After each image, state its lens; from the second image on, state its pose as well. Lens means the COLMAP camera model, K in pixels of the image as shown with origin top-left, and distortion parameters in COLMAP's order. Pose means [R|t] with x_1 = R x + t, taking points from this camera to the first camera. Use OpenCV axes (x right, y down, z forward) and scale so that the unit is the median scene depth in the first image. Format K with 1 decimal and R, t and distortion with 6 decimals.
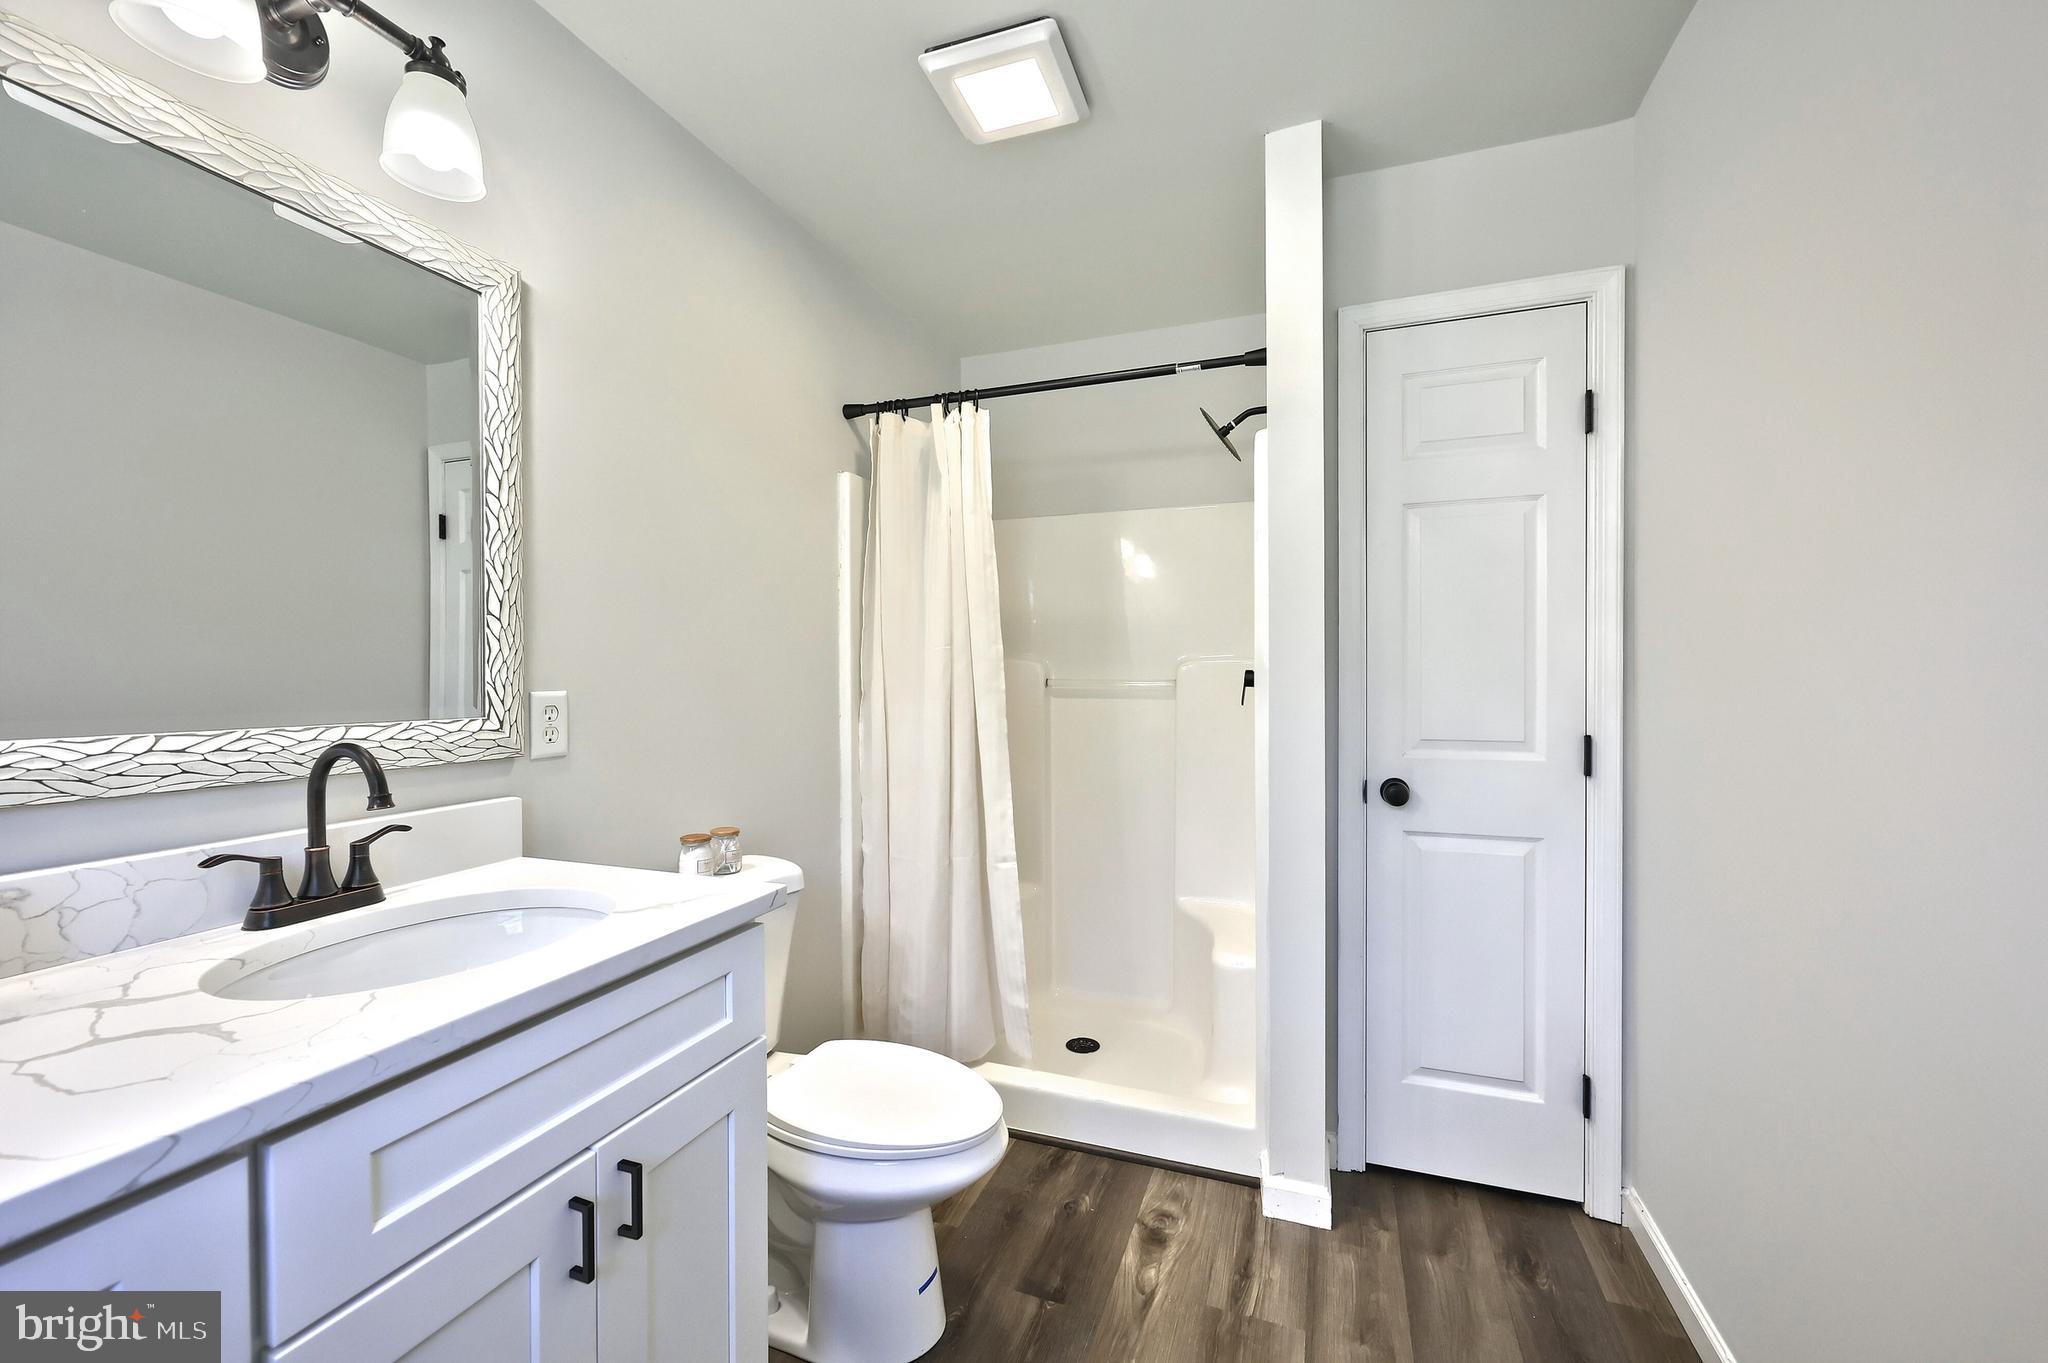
lens RADIAL K [[823.1, 0, 1015.4], [0, 823.1, 683.2], [0, 0, 1]] dist [-0.000231, -0.000147]
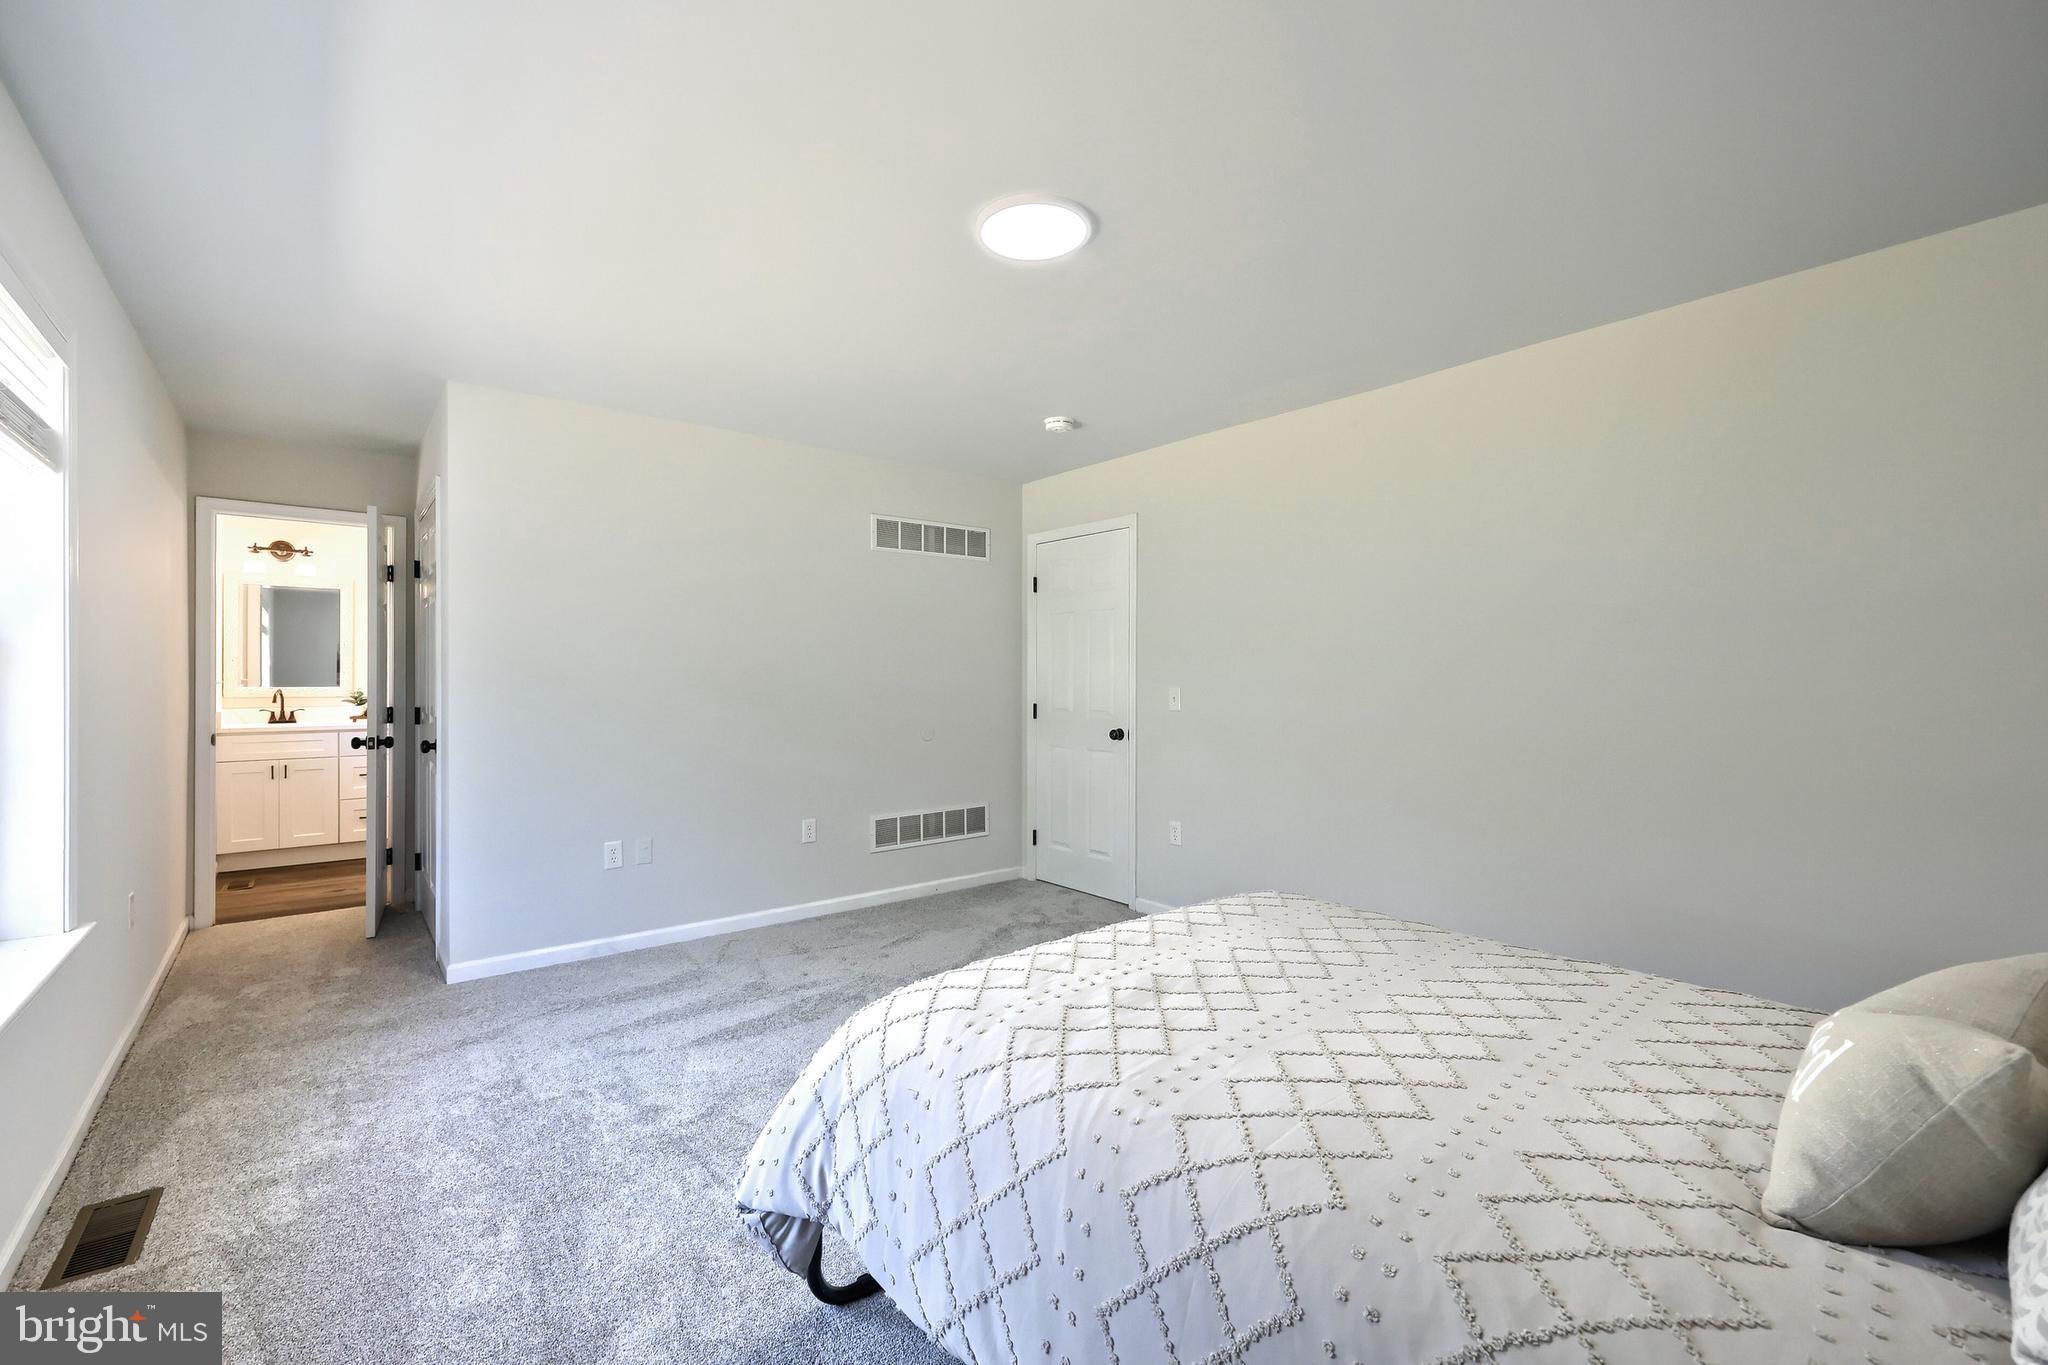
lens RADIAL K [[823.1, 0, 1015.4], [0, 823.1, 684.2], [0, 0, 1]] dist [-0.000231, -0.000147]
pose [[0.869263, 0.004640, -0.494329, 4.986788], [-0.012664, 0.999837, -0.012885, 0.034652], [0.494188, 0.017461, 0.869180, -1.061025]]
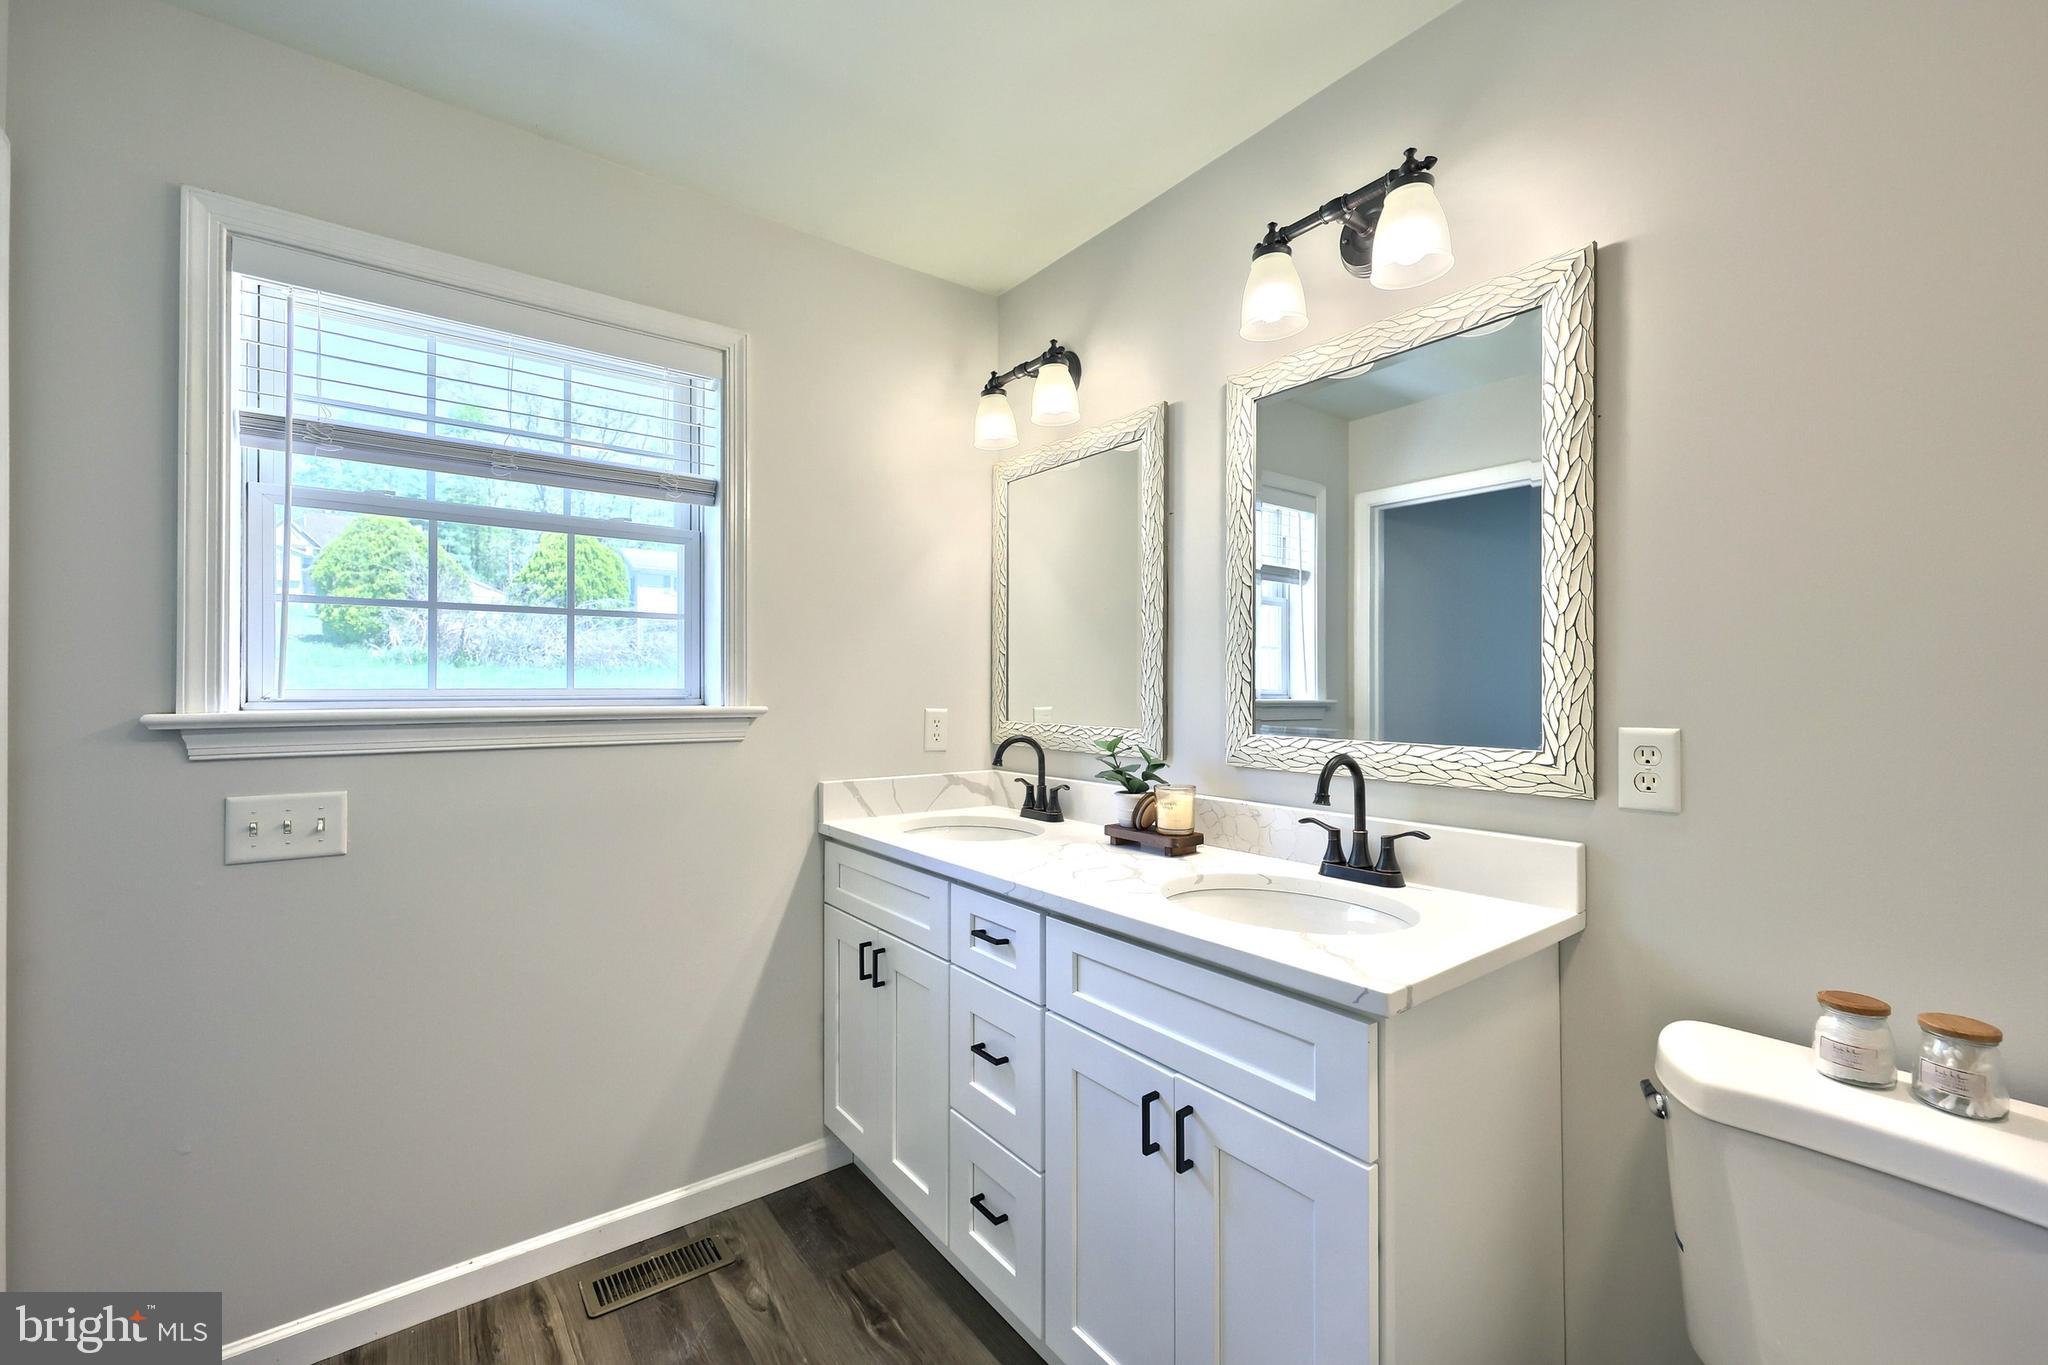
lens RADIAL K [[823.1, 0, 1015.4], [0, 823.1, 684.2], [0, 0, 1]] dist [-0.000231, -0.000147]
pose [[-0.526447, -0.015726, -0.850063, 0.529066], [-0.018260, 0.999807, -0.007188, -0.018835], [0.850012, 0.011738, -0.526633, 1.079862]]
